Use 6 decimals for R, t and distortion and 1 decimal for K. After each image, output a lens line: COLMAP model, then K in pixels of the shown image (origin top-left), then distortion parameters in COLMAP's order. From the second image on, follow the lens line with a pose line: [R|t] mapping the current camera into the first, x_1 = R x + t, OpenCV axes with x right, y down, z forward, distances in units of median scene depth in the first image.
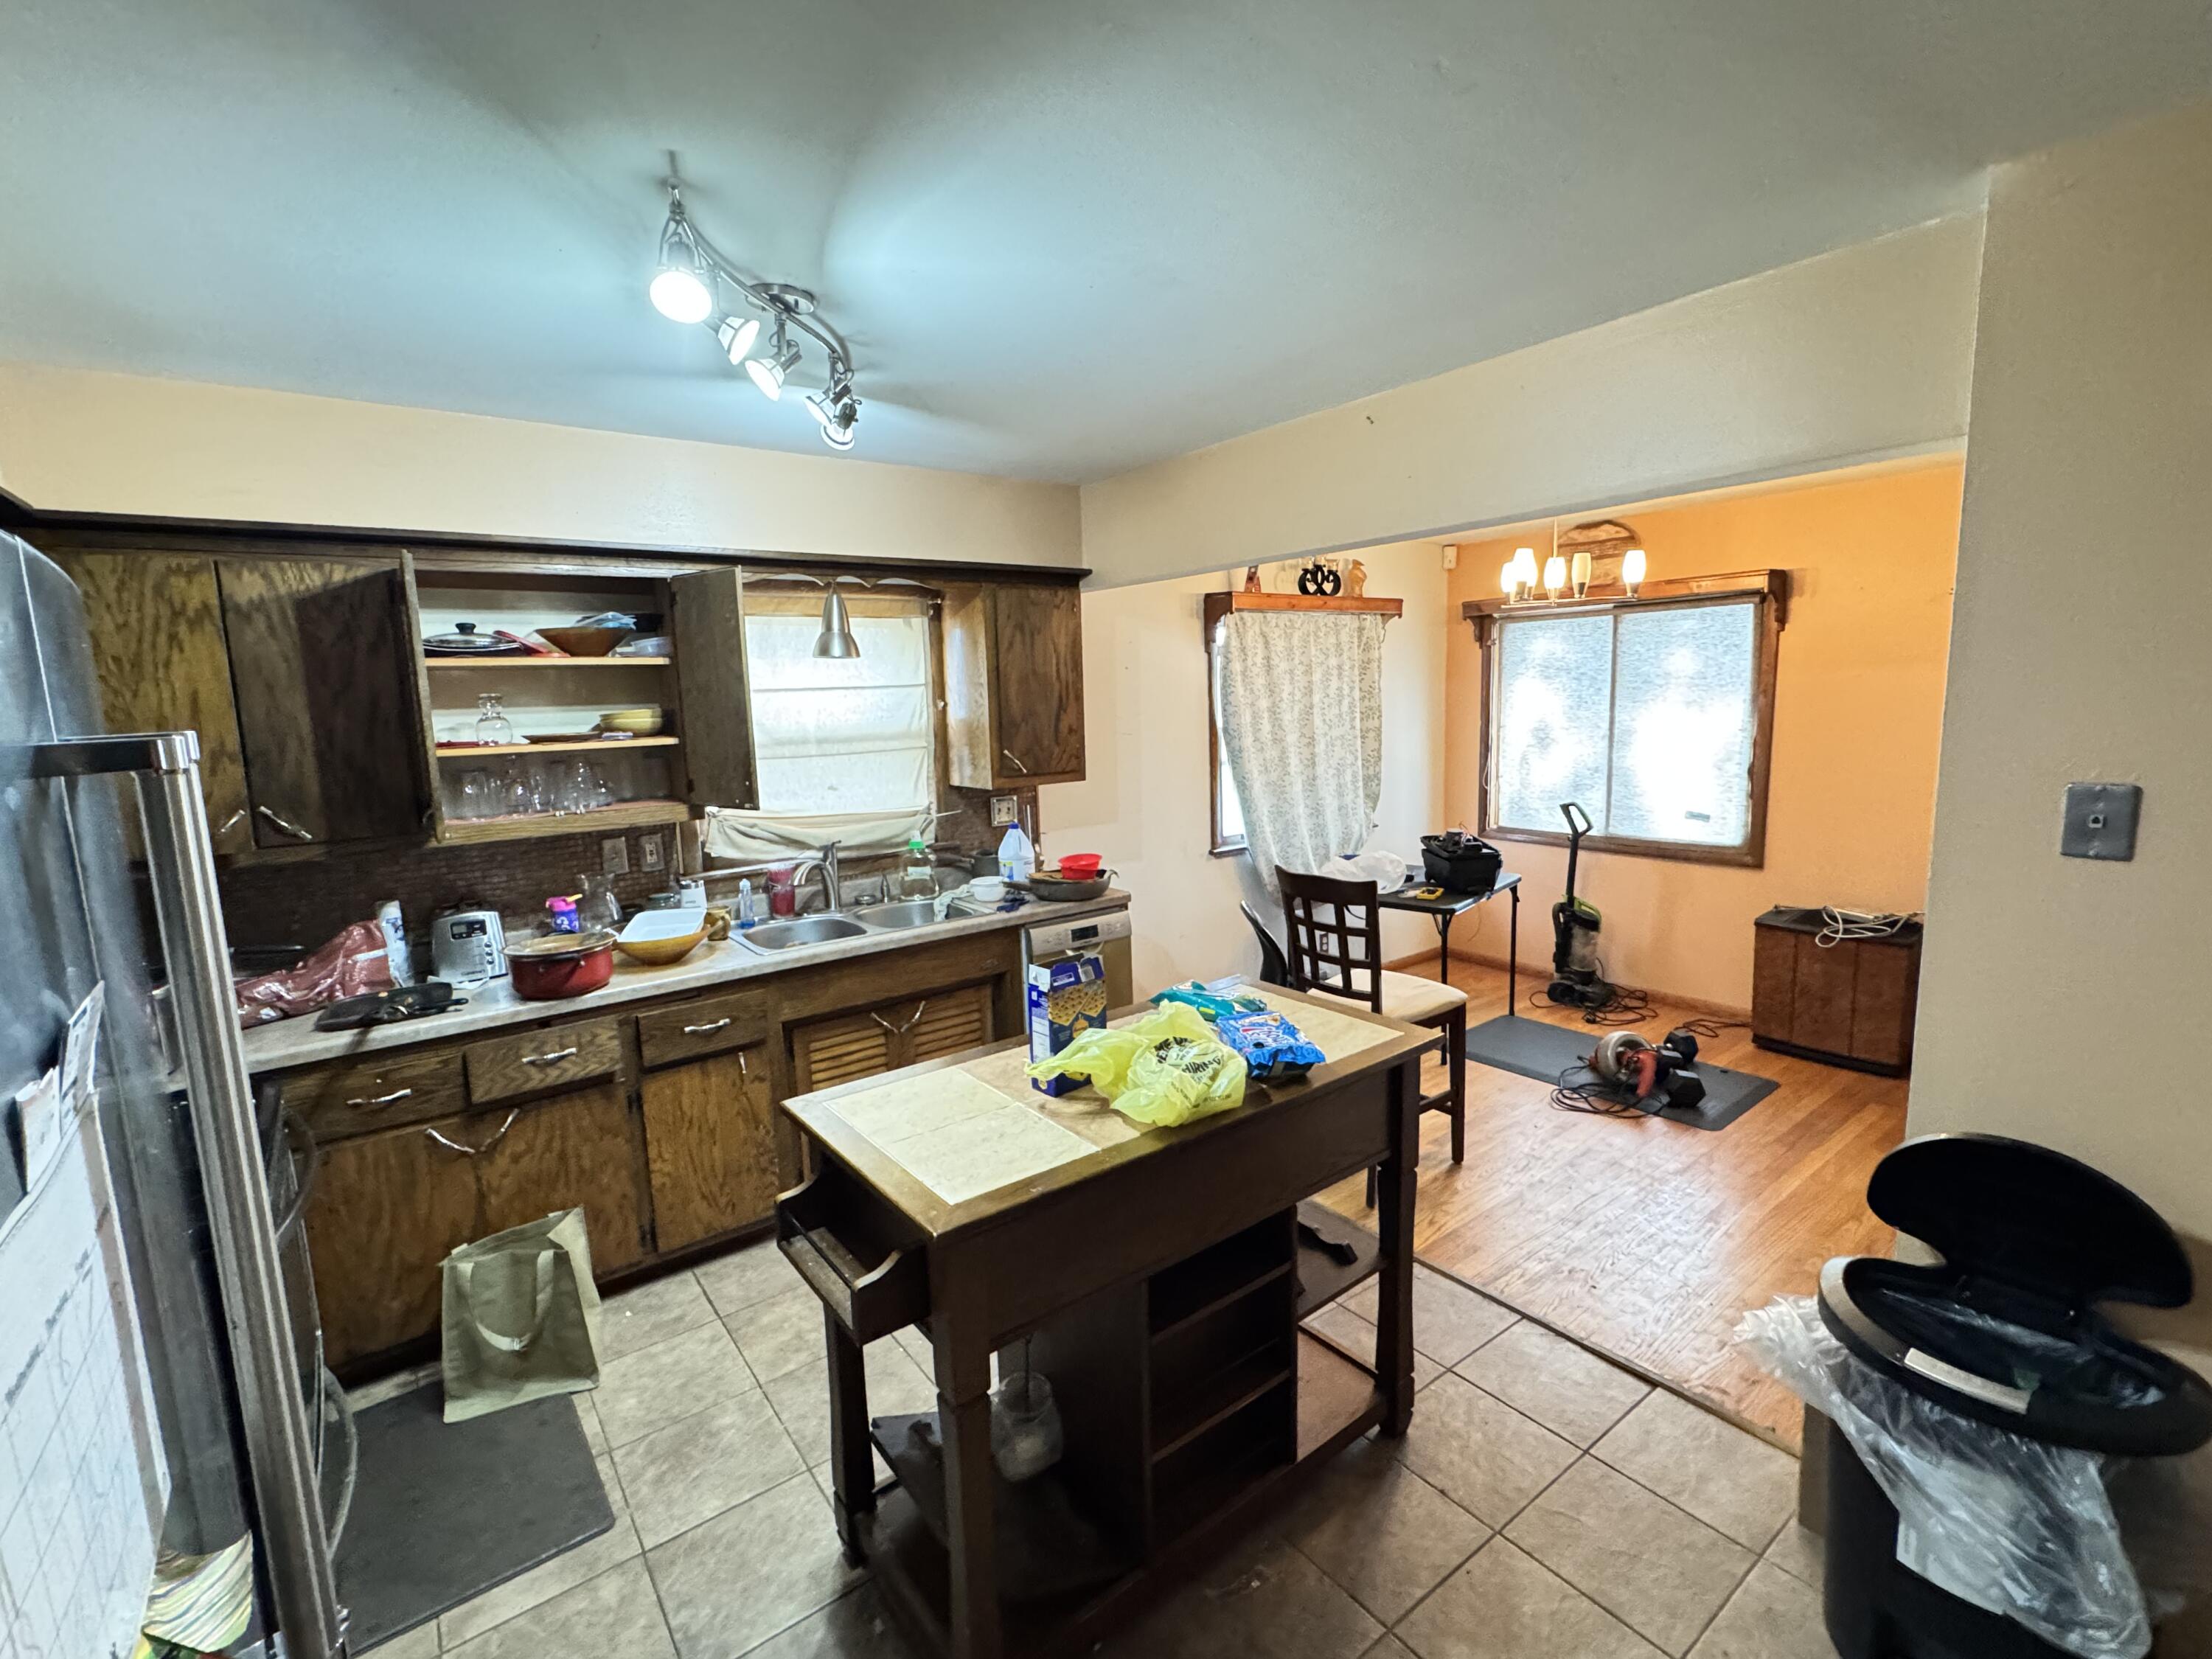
lens RADIAL K [[994.9, 0, 1105.7], [0, 994.9, 832.0], [0, 0, 1]] dist [-0.001358, -0.000070]
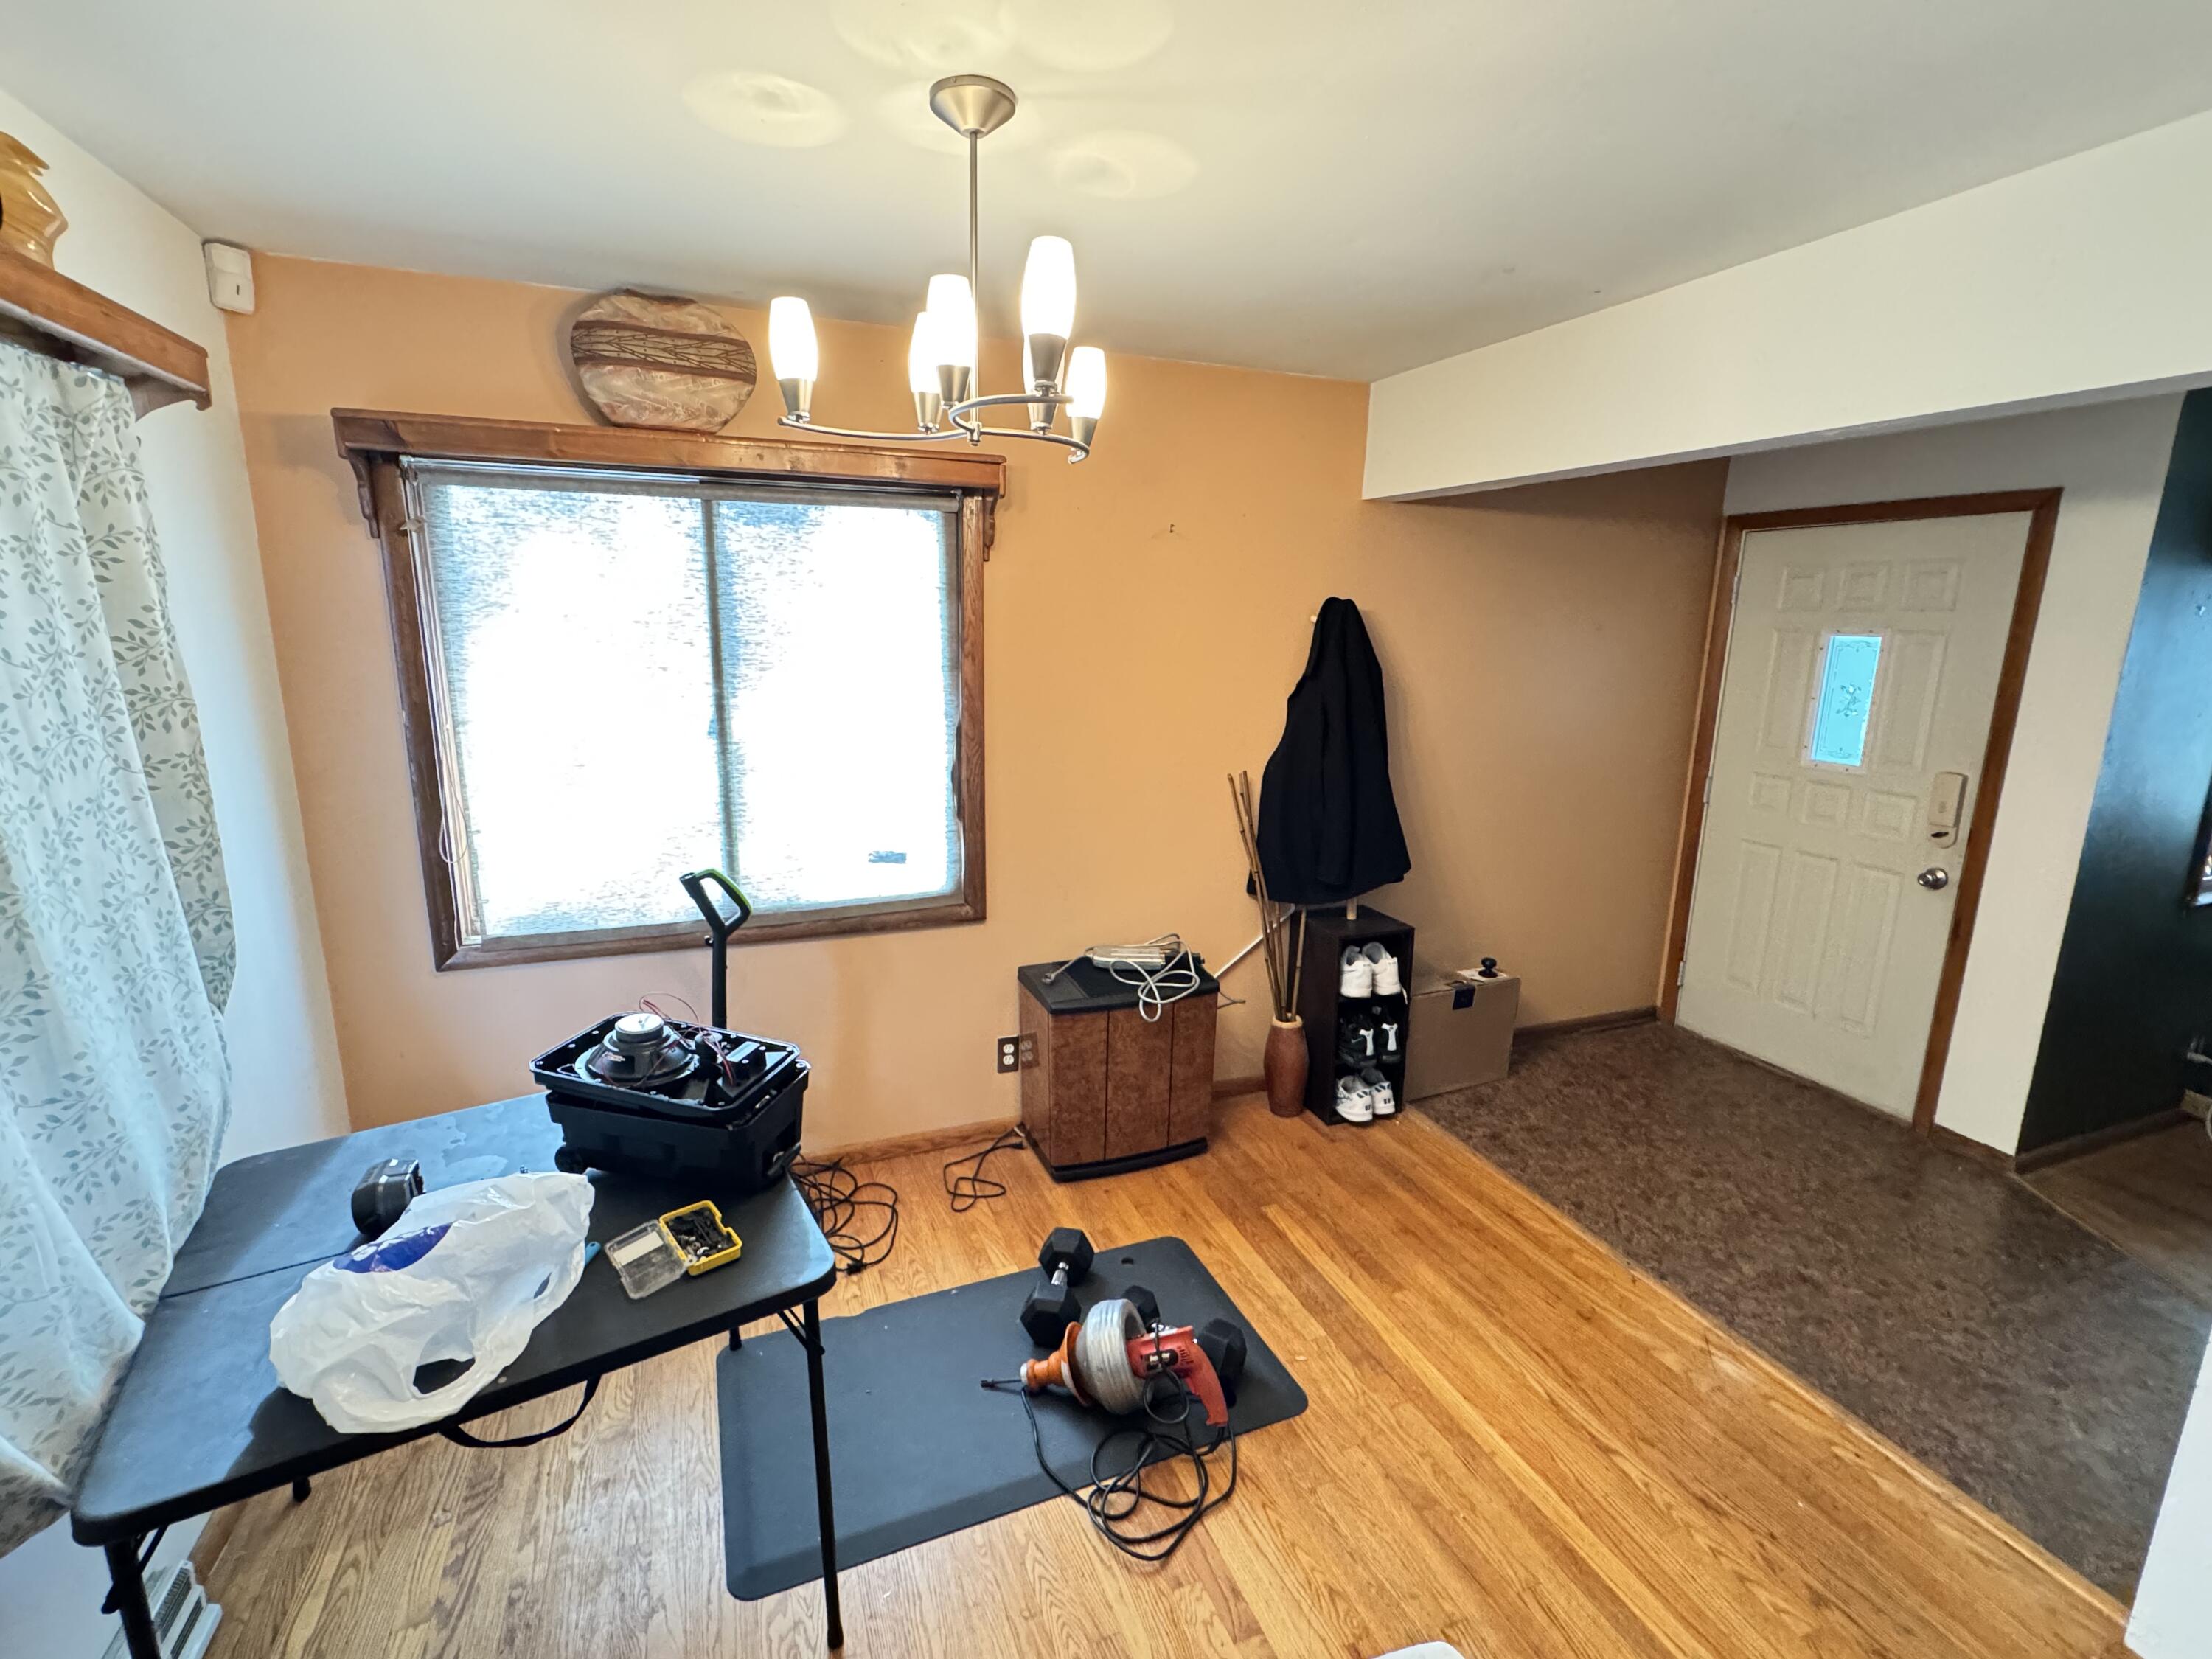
lens RADIAL K [[994.9, 0, 1106.9], [0, 994.9, 832.9], [0, 0, 1]] dist [-0.001358, -0.000070]
pose [[0.267470, -0.167262, 0.948938, 0.052407], [0.109889, 0.983688, 0.142414, -0.103193], [-0.957279, 0.066187, 0.281488, 0.698610]]
